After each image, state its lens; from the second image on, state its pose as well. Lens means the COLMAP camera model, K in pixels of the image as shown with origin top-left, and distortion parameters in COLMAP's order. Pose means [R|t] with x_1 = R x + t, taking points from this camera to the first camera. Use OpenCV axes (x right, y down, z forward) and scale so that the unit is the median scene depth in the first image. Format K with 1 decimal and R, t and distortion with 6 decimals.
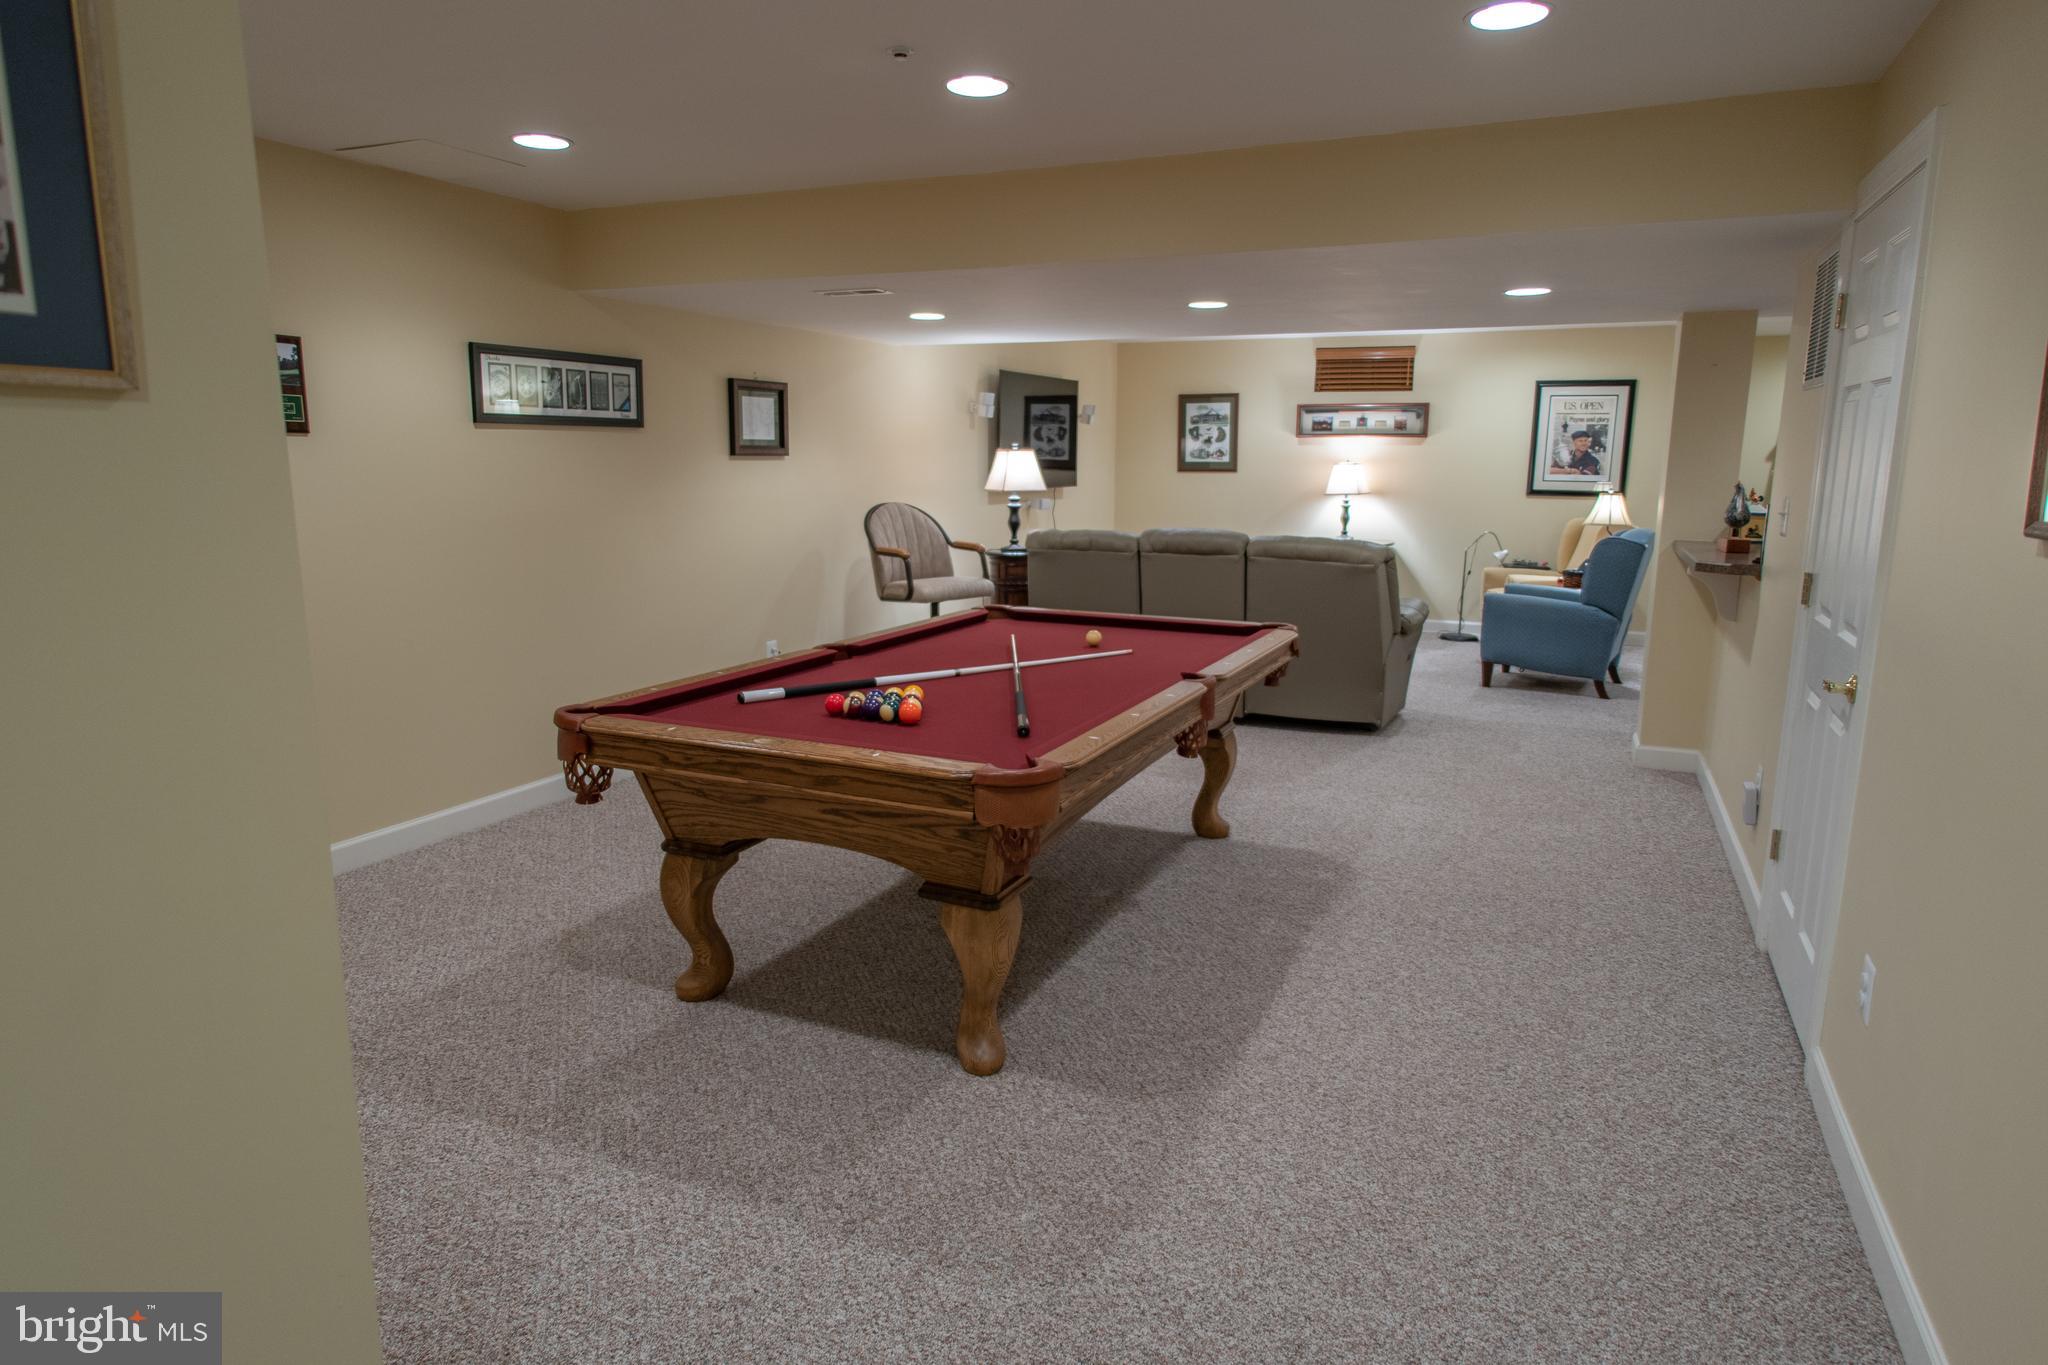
lens RADIAL K [[1218.7, 0, 1024.0], [0, 1218.7, 682.5], [0, 0, 1]] dist [0.006186, 0.000430]
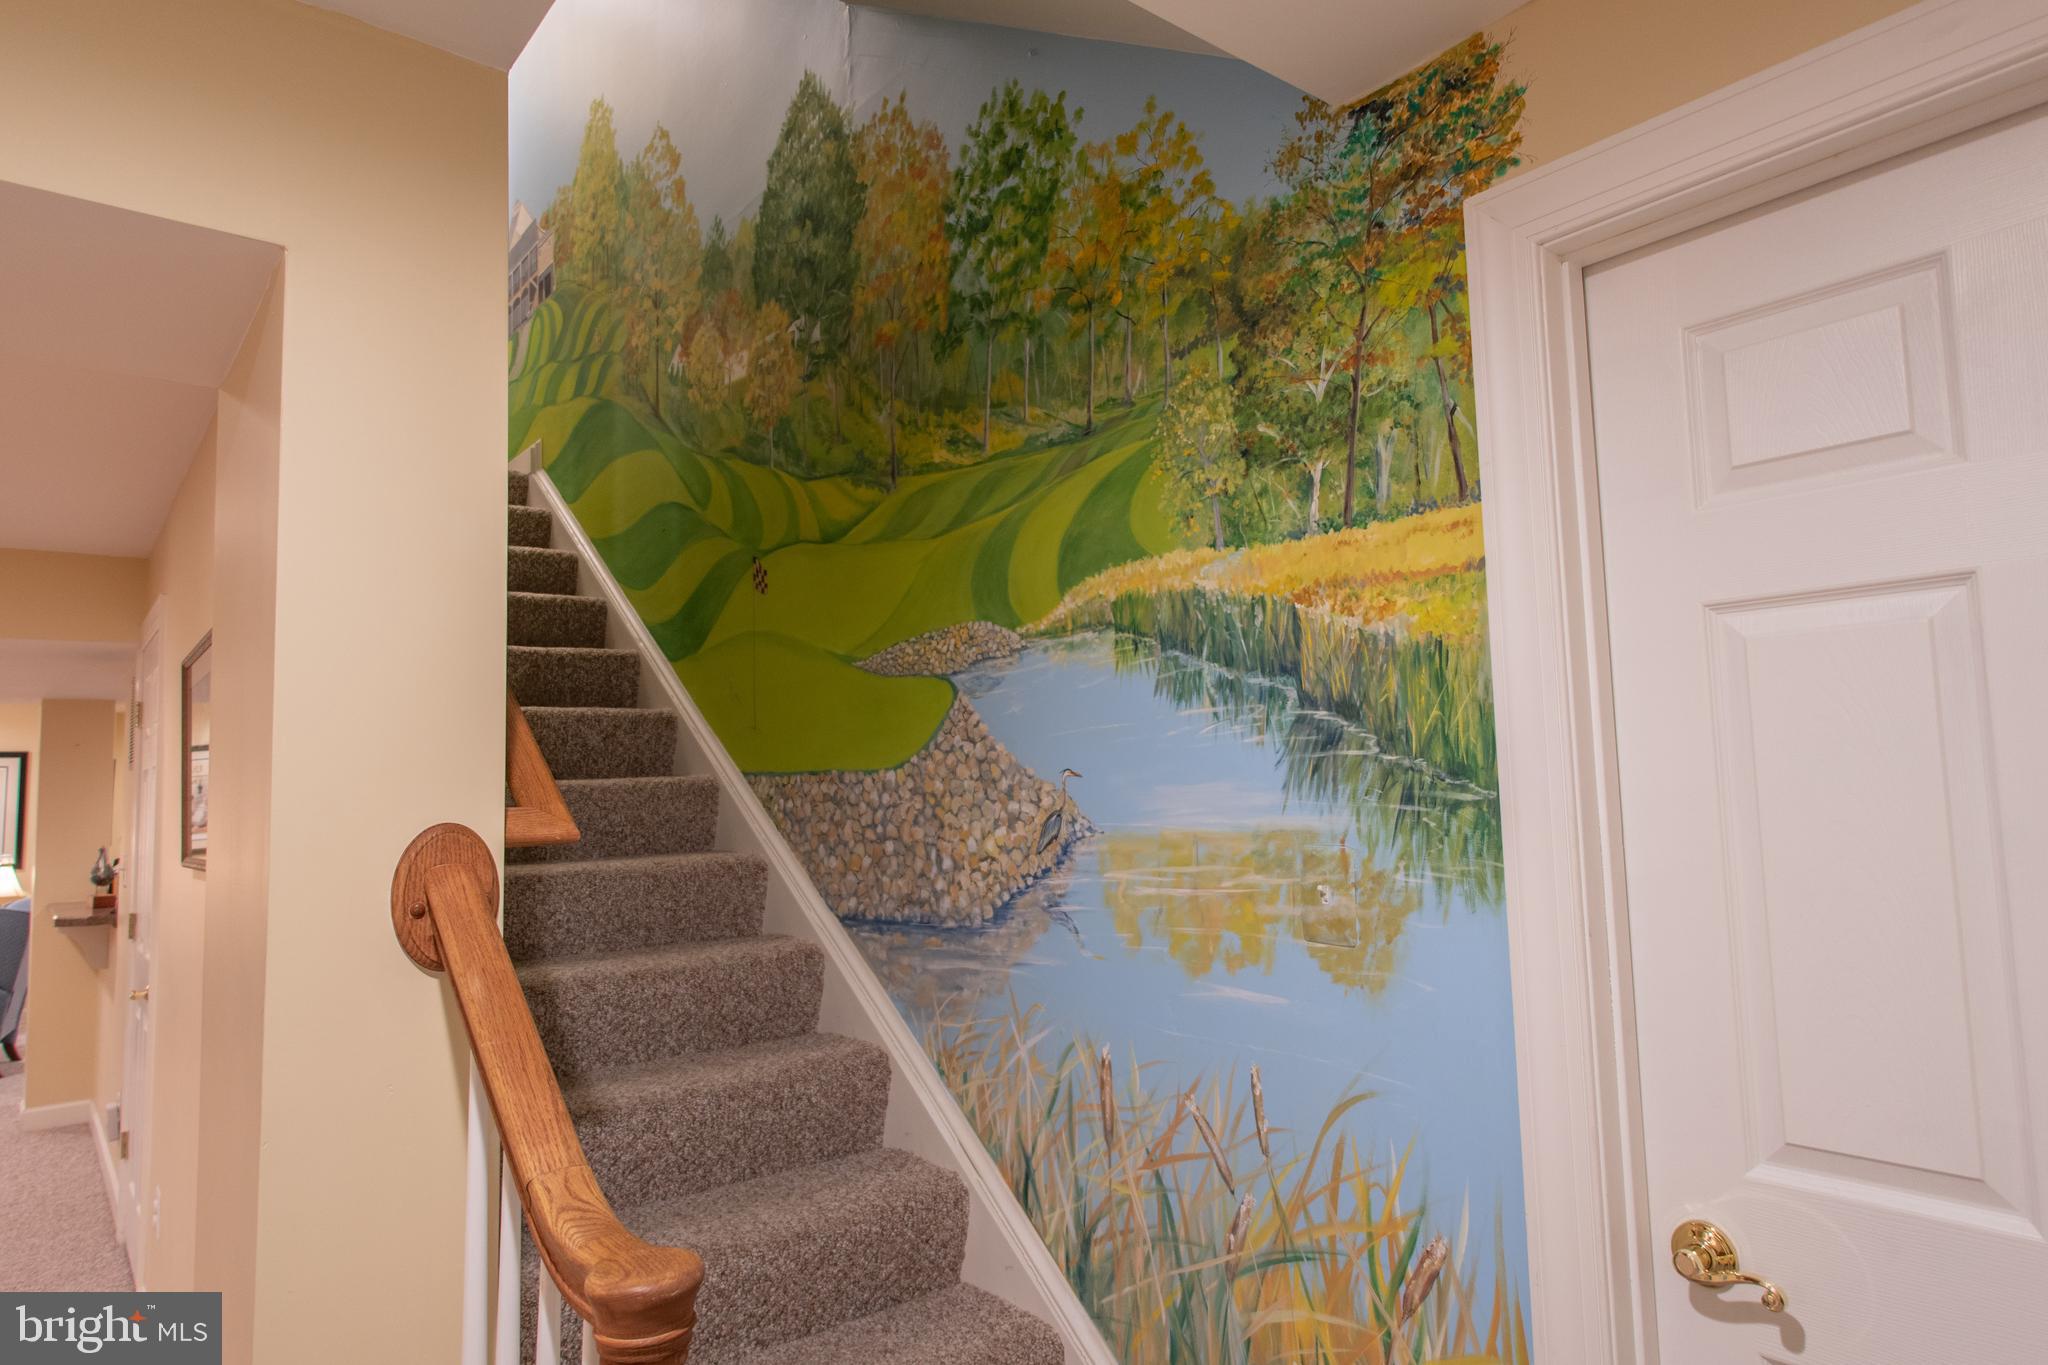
lens RADIAL K [[1218.7, 0, 1024.0], [0, 1218.7, 682.5], [0, 0, 1]] dist [0.006186, 0.000430]
pose [[0.445494, 0.064588, 0.892952, -0.033653], [0.198286, 0.965506, -0.168761, 0.027956], [-0.873051, 0.252242, 0.417320, -0.143460]]
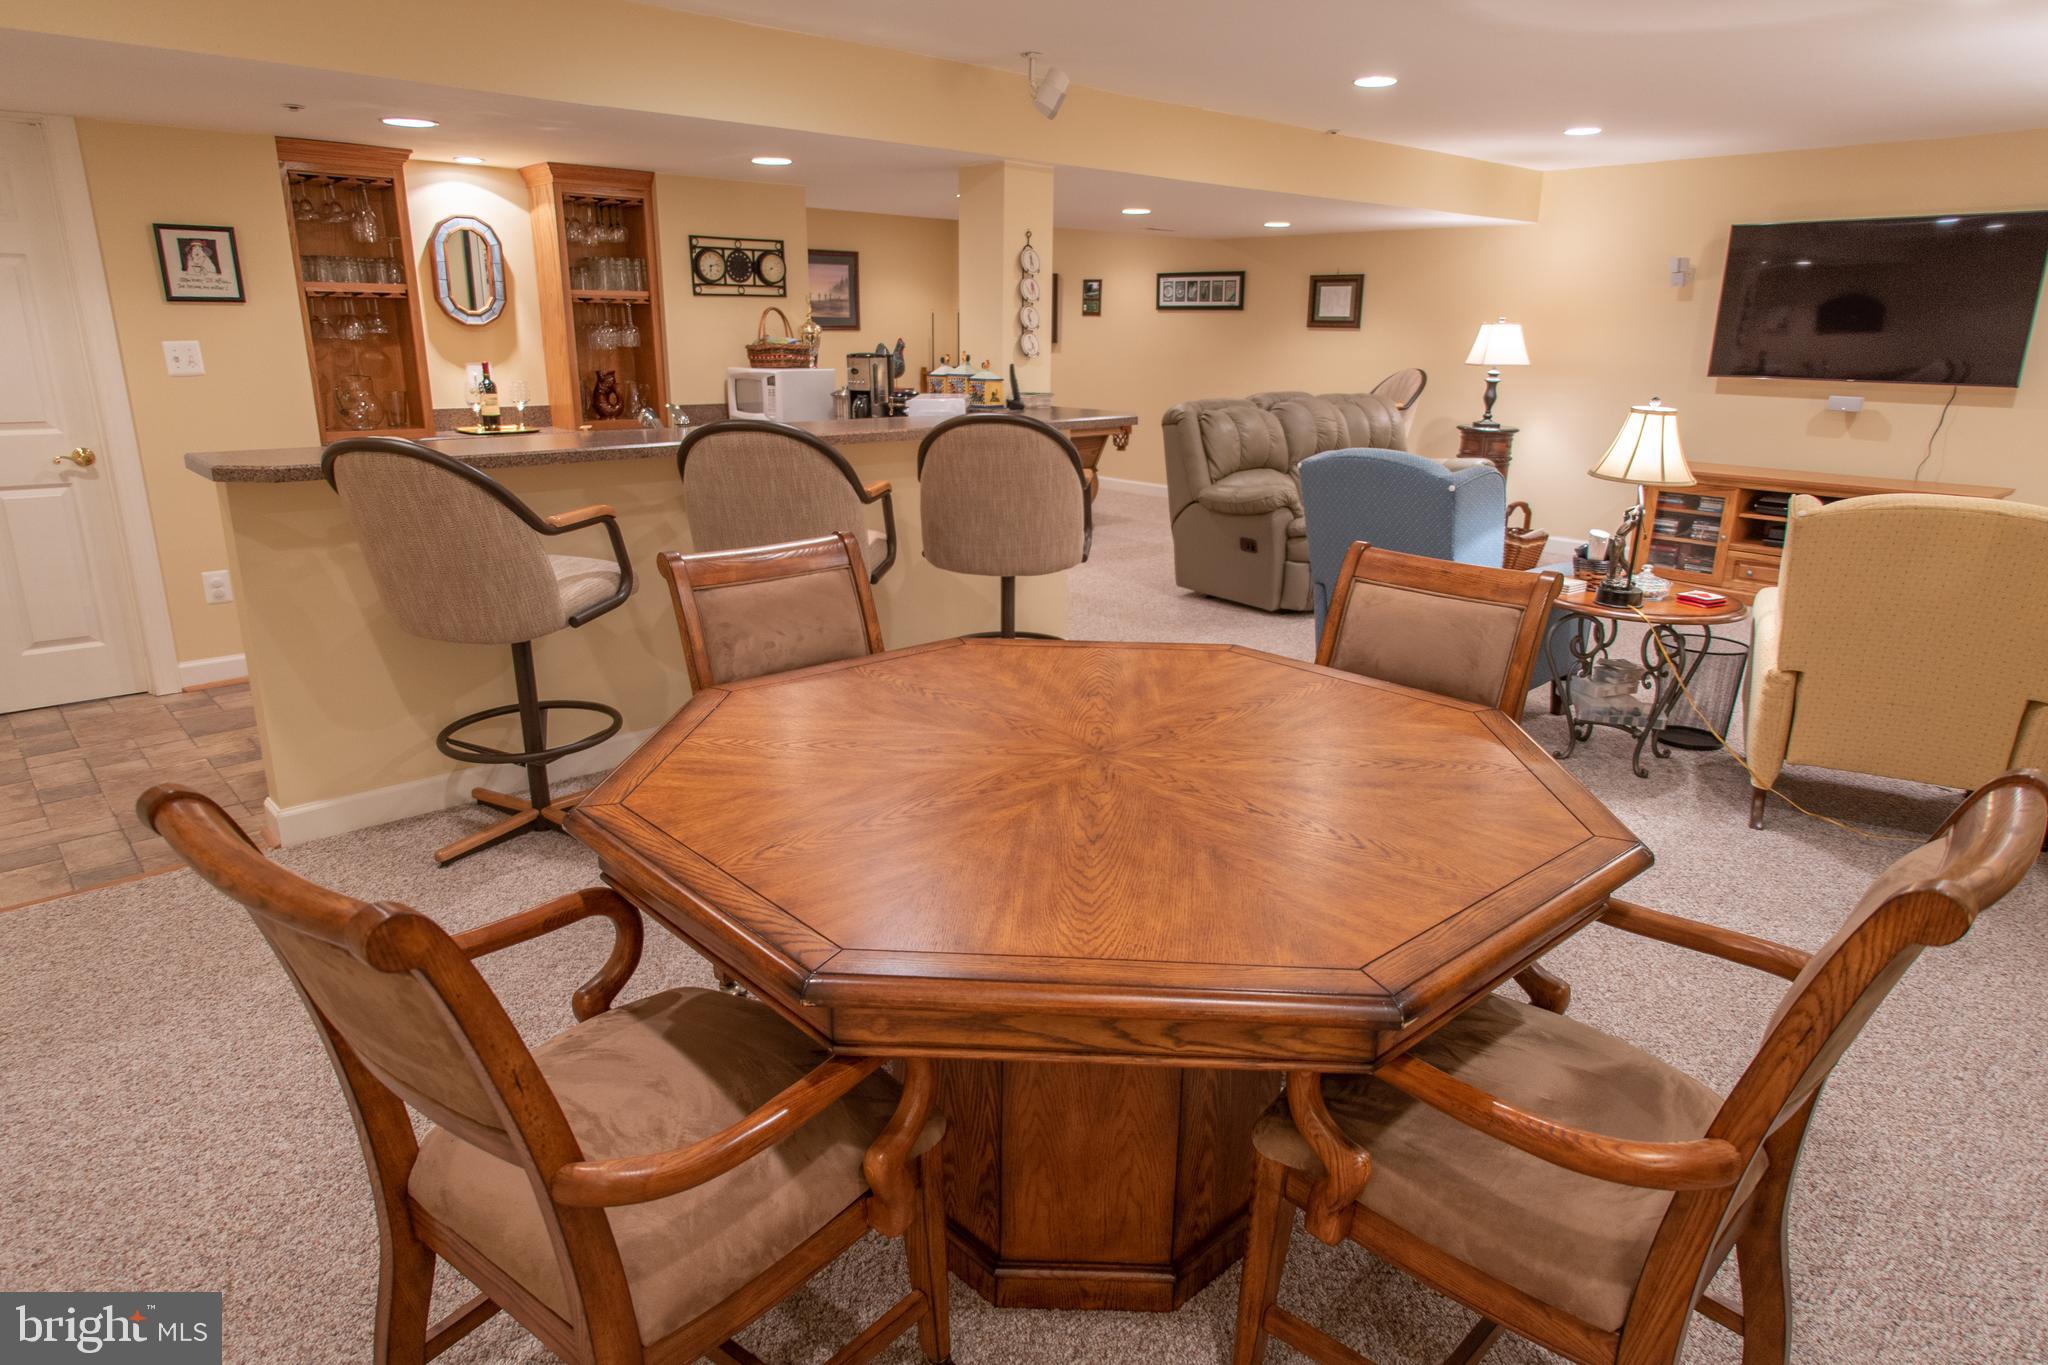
lens RADIAL K [[1223.6, 0, 1021.3], [0, 1223.6, 677.7], [0, 0, 1]] dist [0.001600, -0.001780]
pose [[-0.406801, 0.242930, -0.880624, 0.874097], [-0.185414, 0.921971, 0.339987, -0.151711], [0.894503, 0.301587, -0.330016, 0.846154]]
